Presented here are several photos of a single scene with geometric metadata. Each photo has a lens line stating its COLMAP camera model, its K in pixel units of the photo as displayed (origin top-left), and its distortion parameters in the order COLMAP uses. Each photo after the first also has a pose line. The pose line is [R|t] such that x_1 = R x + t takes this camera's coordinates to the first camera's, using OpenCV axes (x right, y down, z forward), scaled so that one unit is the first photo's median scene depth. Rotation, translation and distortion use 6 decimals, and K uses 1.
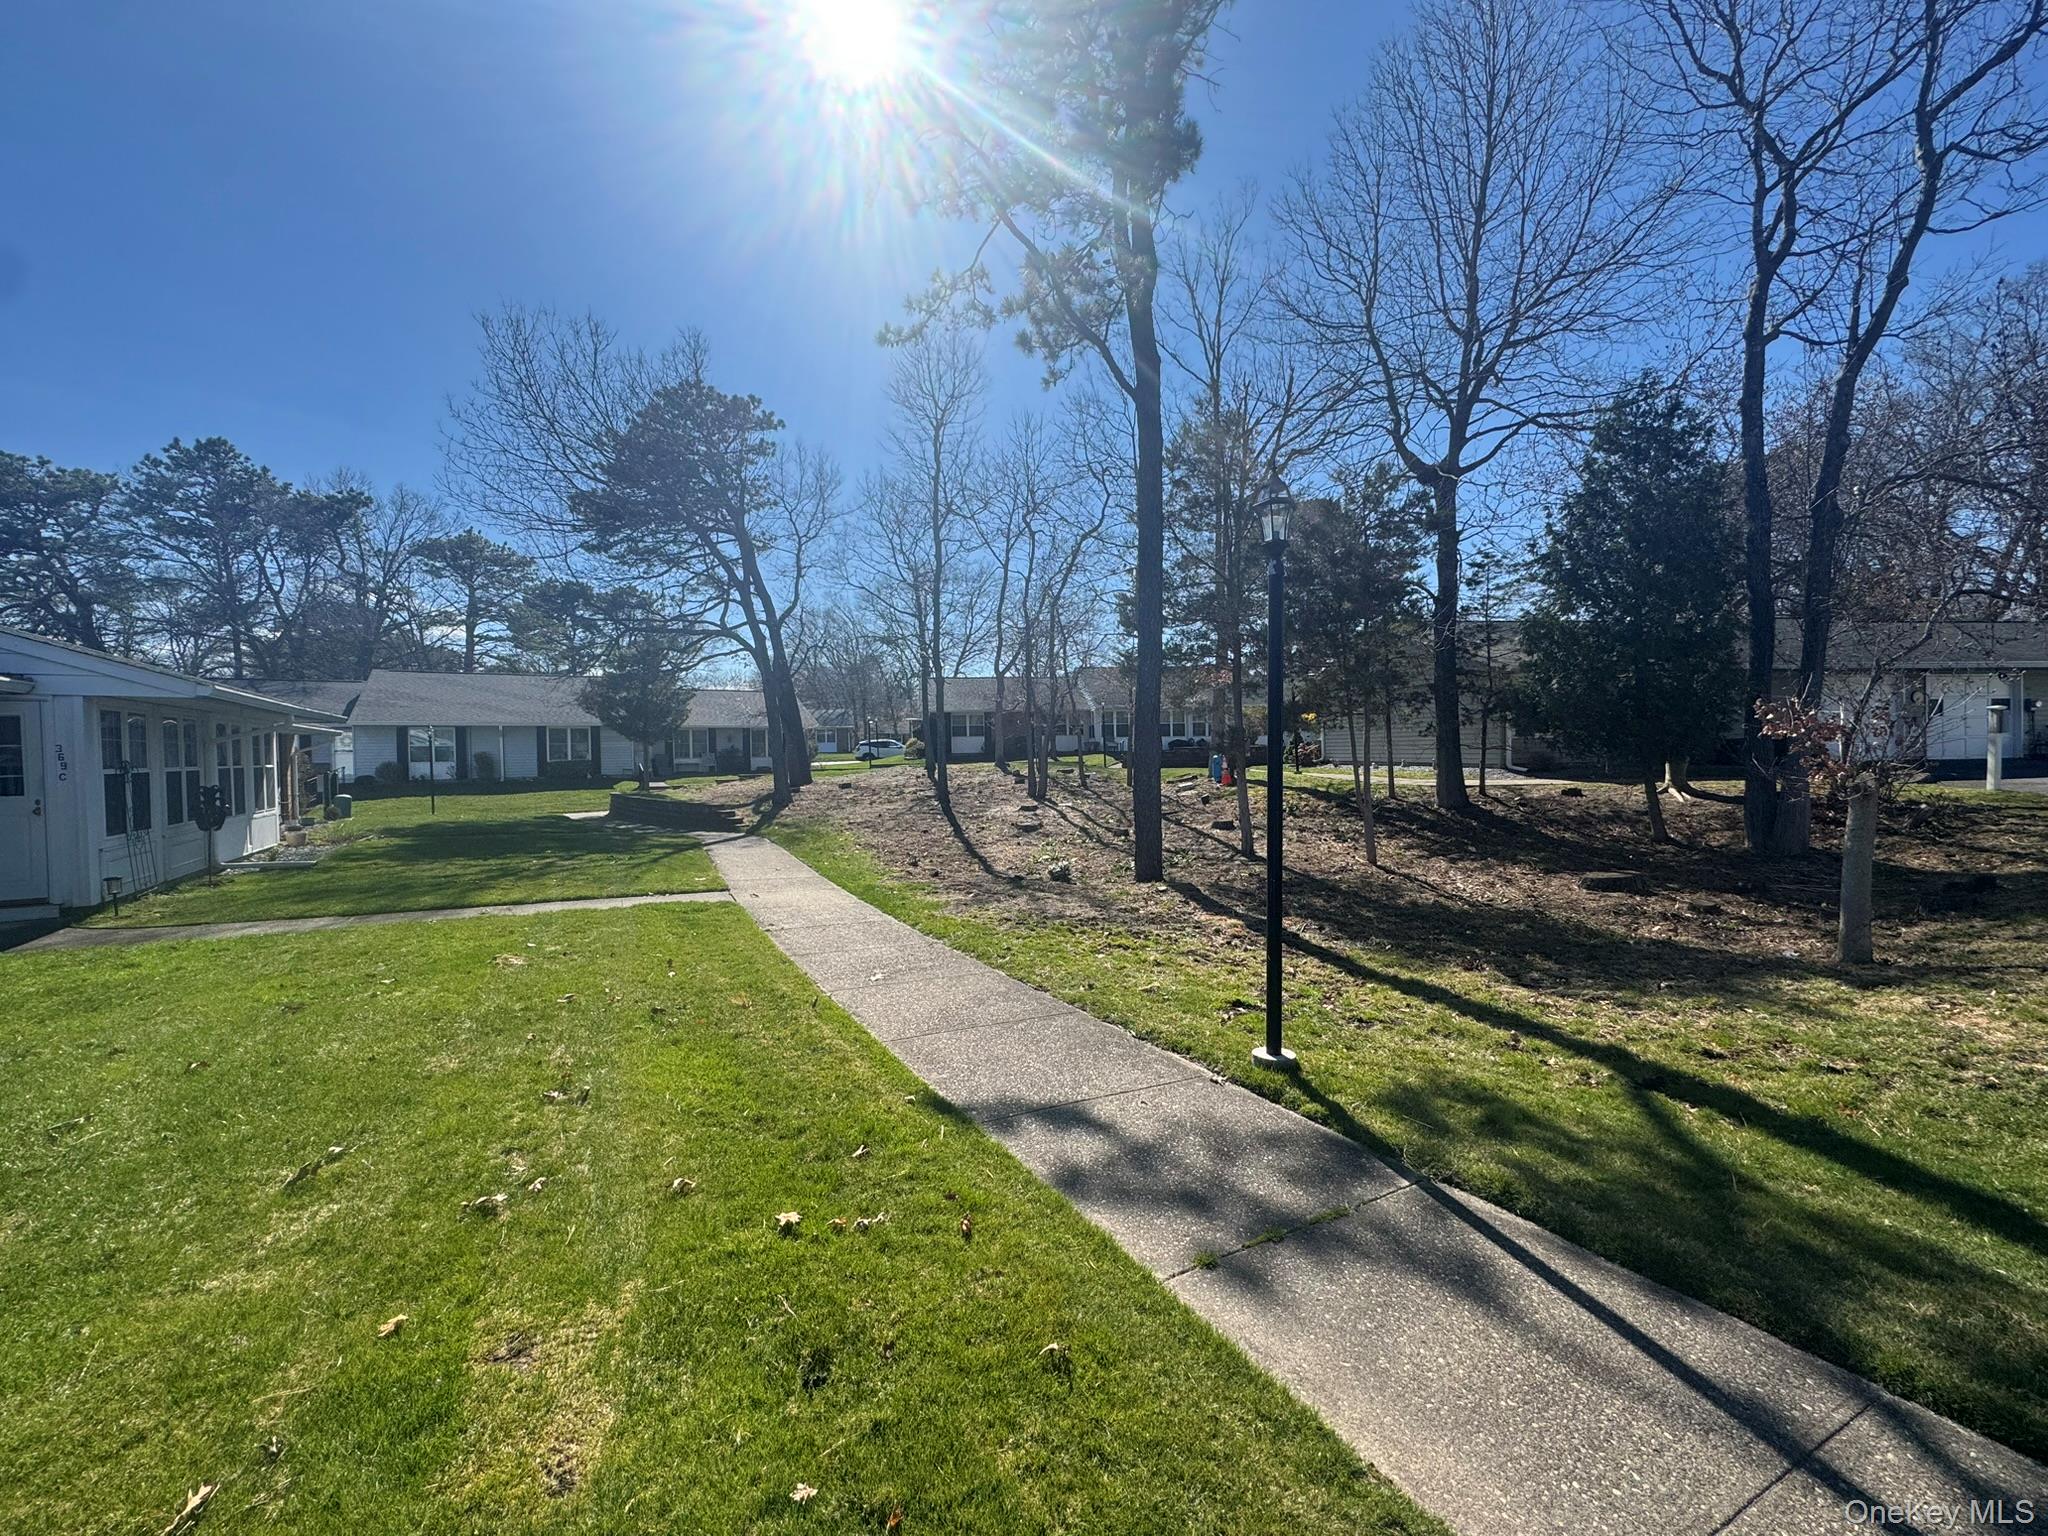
lens RADIAL K [[820.2, 0, 1011.3], [0, 820.2, 764.2], [0, 0, 1]] dist [-0.001203, 0.000432]
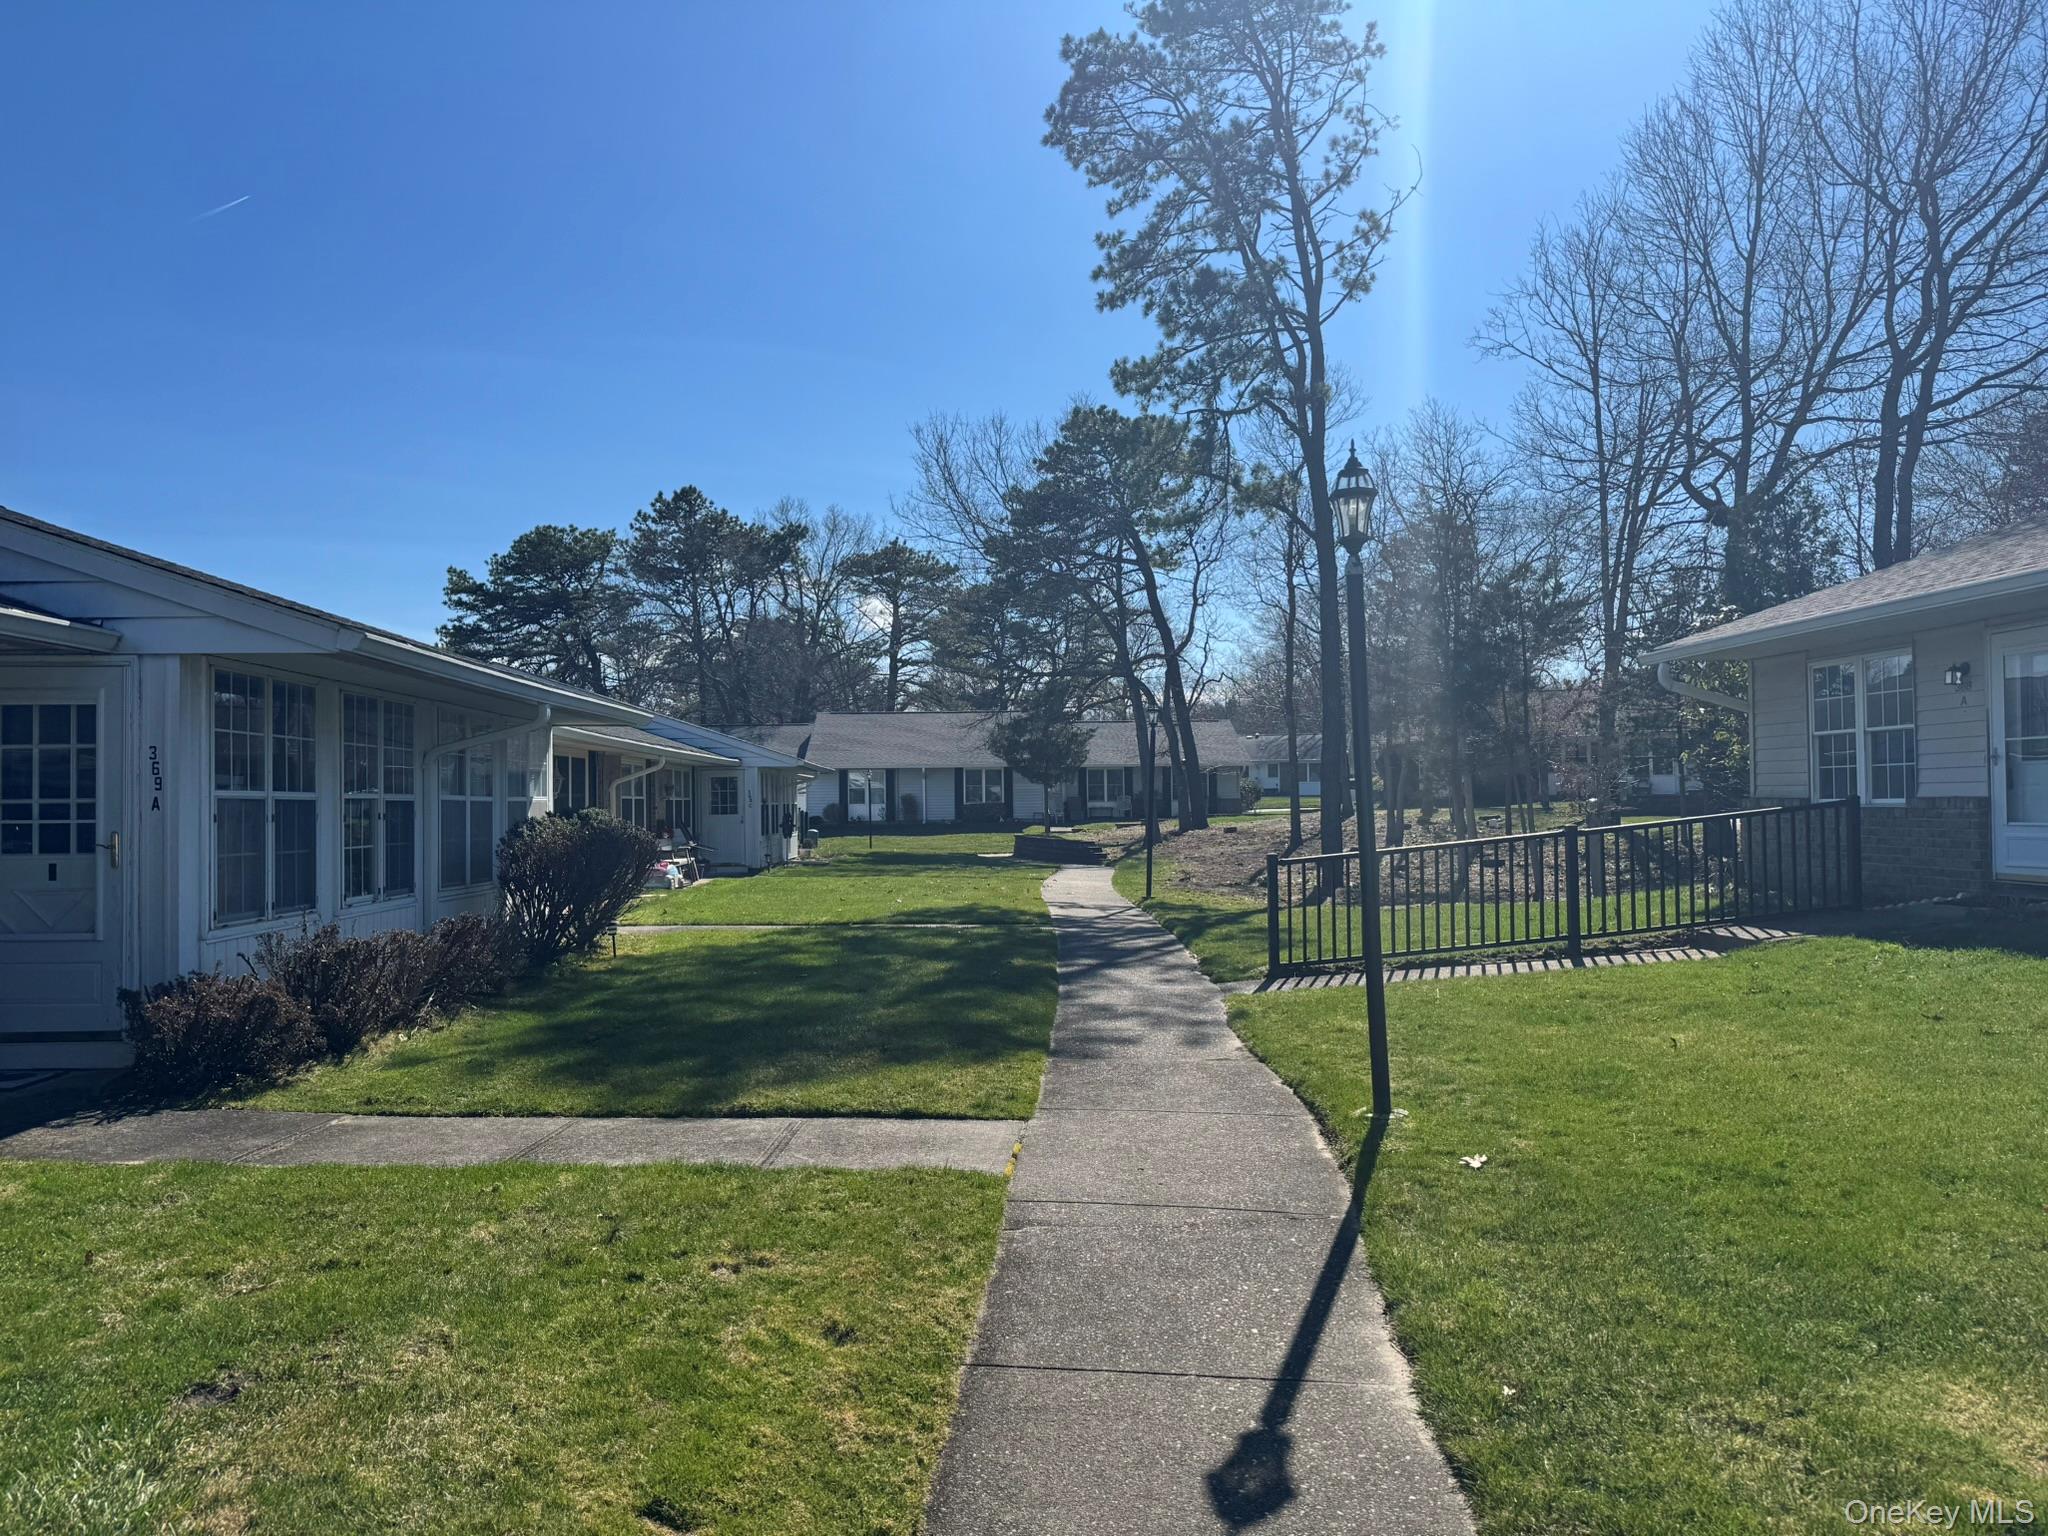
lens RADIAL K [[1424.5, 0, 1026.1], [0, 1424.5, 767.6], [0, 0, 1]] dist [-0.022974, -0.002773]
pose [[0.885915, -0.006740, -0.463798, 0.231968], [-0.008515, 0.999490, -0.030790, 0.004121], [0.463769, 0.031227, 0.885406, -0.379047]]
